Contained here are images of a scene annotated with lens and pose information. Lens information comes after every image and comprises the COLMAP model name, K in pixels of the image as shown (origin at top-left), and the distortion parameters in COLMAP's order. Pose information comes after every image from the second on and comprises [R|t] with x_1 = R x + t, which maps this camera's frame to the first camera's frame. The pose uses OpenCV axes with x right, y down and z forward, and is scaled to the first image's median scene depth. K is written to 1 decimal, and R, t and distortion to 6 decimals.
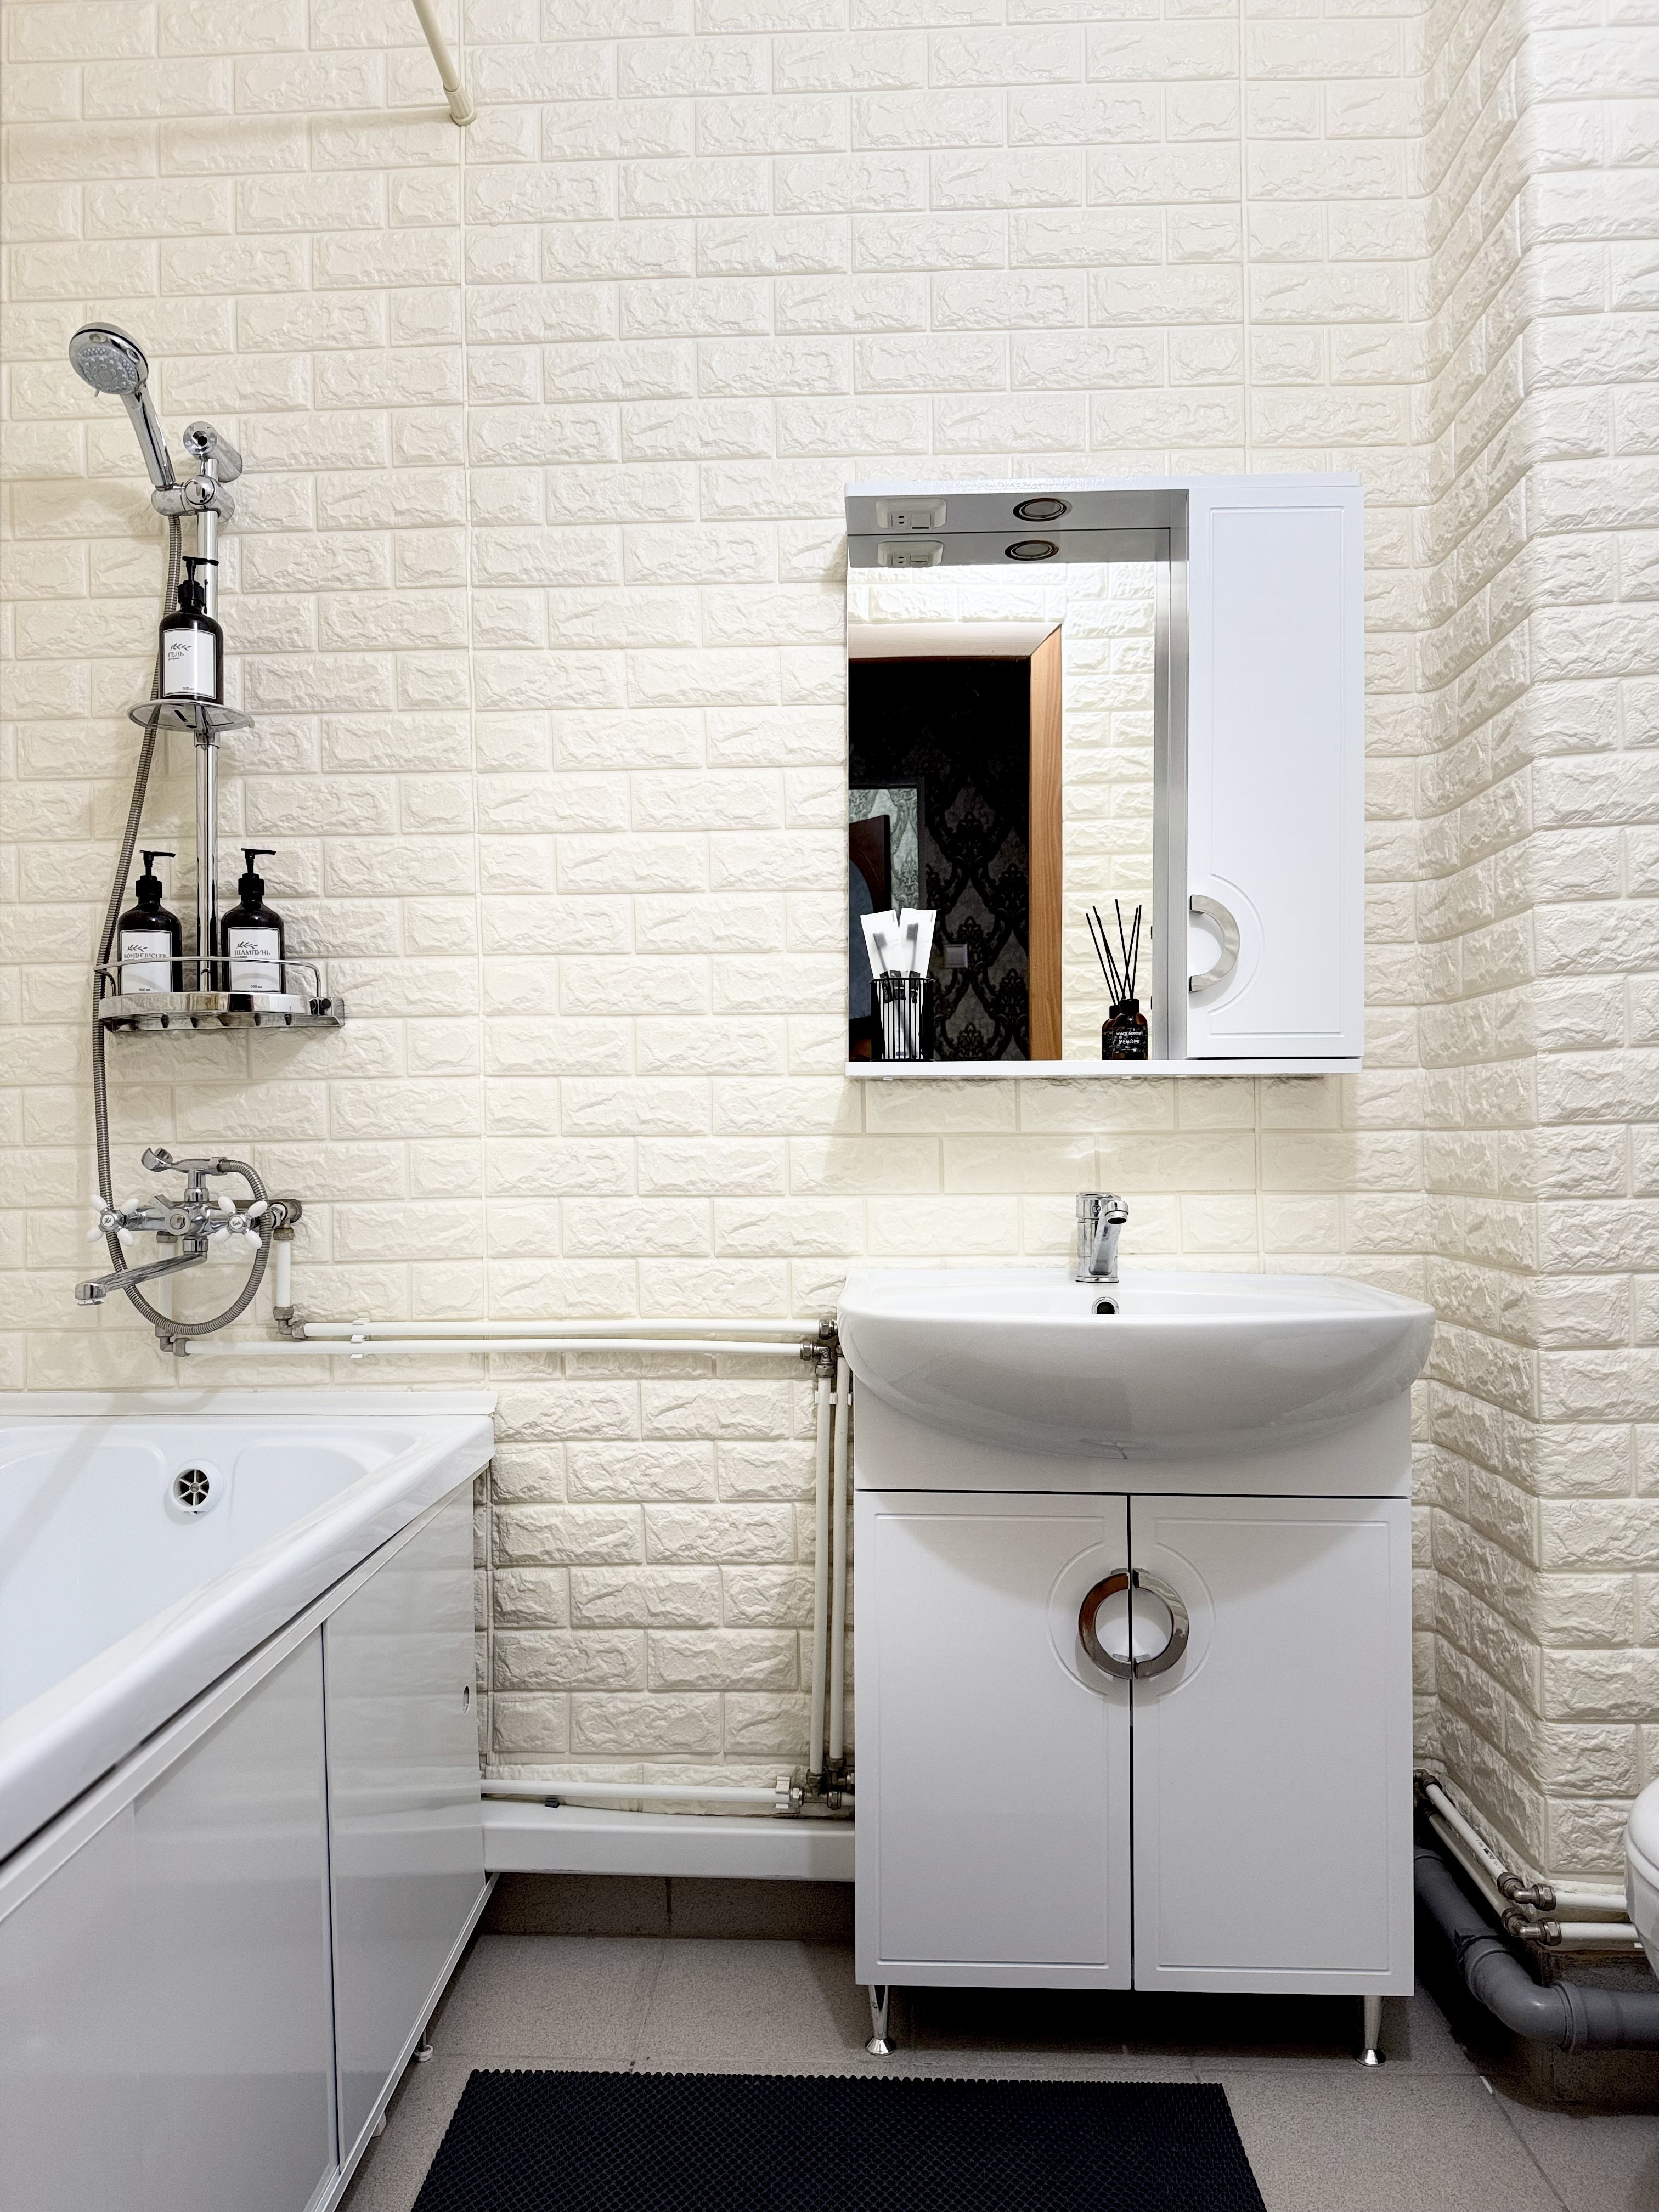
lens RADIAL K [[1531.2, 0, 828.3], [0, 1531.2, 1133.9], [0, 0, 1]] dist [0.093399, -0.184641]
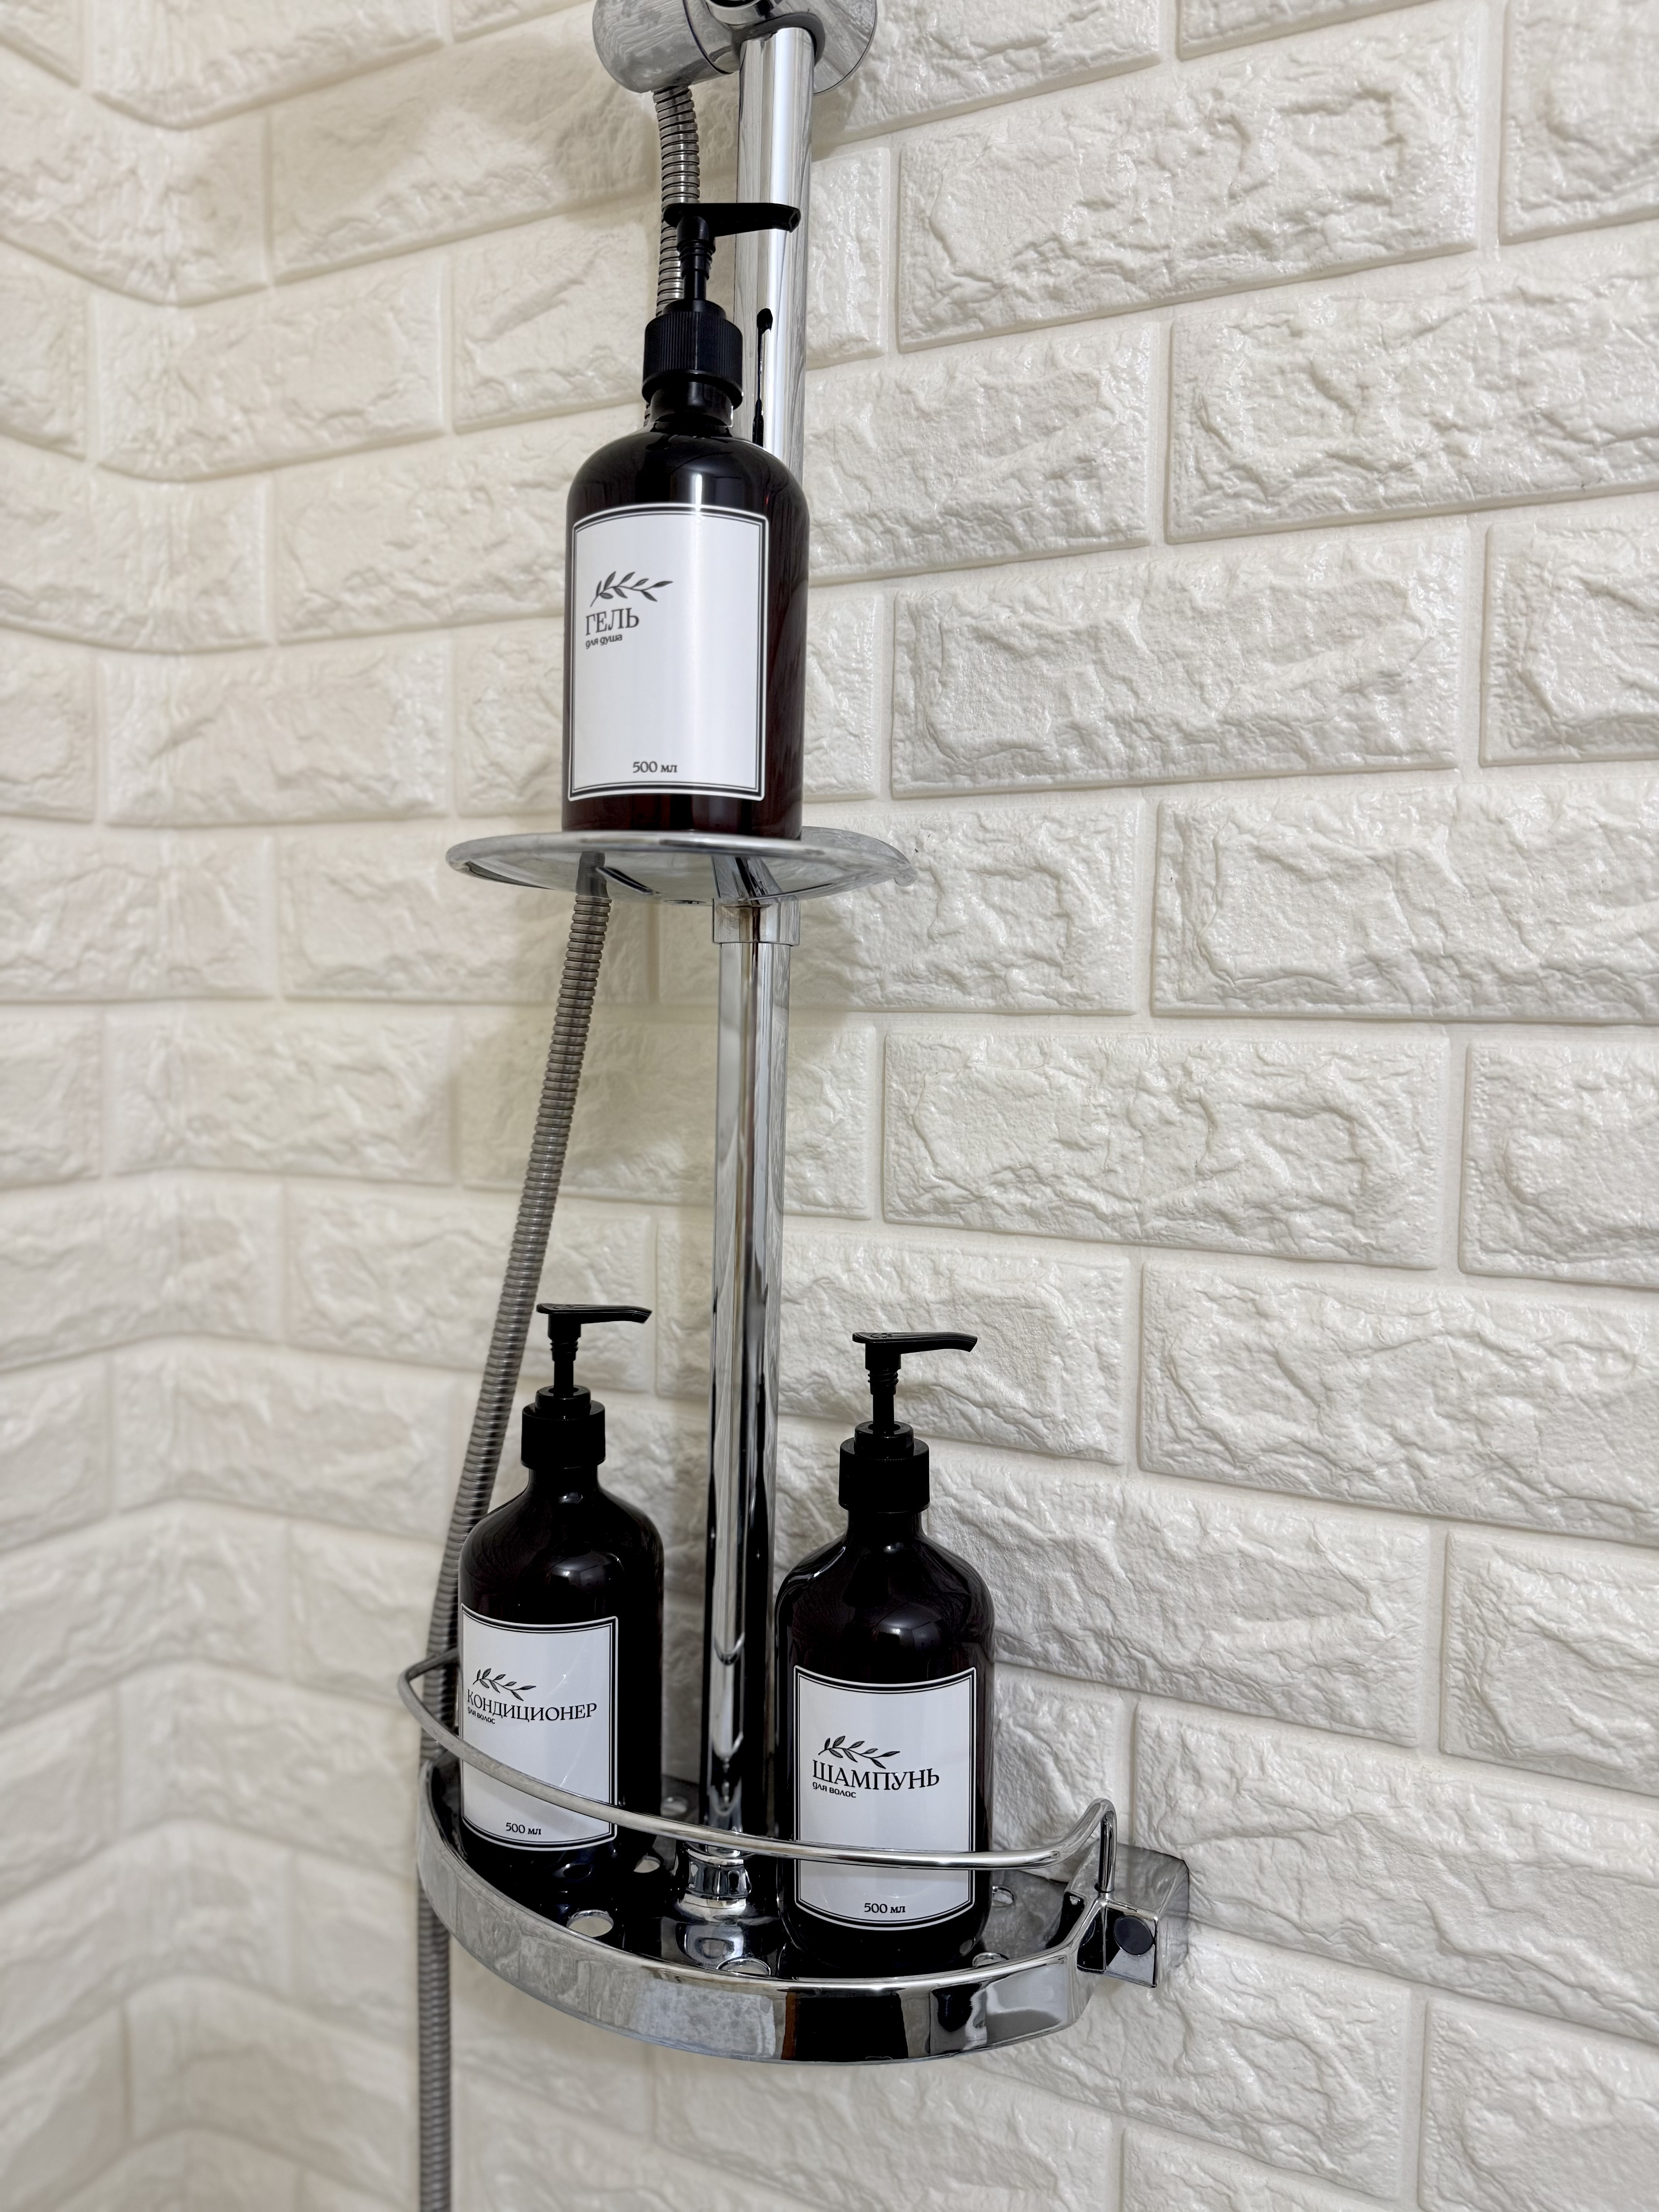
lens RADIAL K [[1531.2, 0, 828.3], [0, 1531.2, 1133.9], [0, 0, 1]] dist [0.093399, -0.184641]
pose [[0.912753, 0.065513, -0.403224, -0.270916], [-0.028431, 0.994851, 0.097280, -0.238051], [0.407520, -0.077329, 0.909916, 0.737808]]
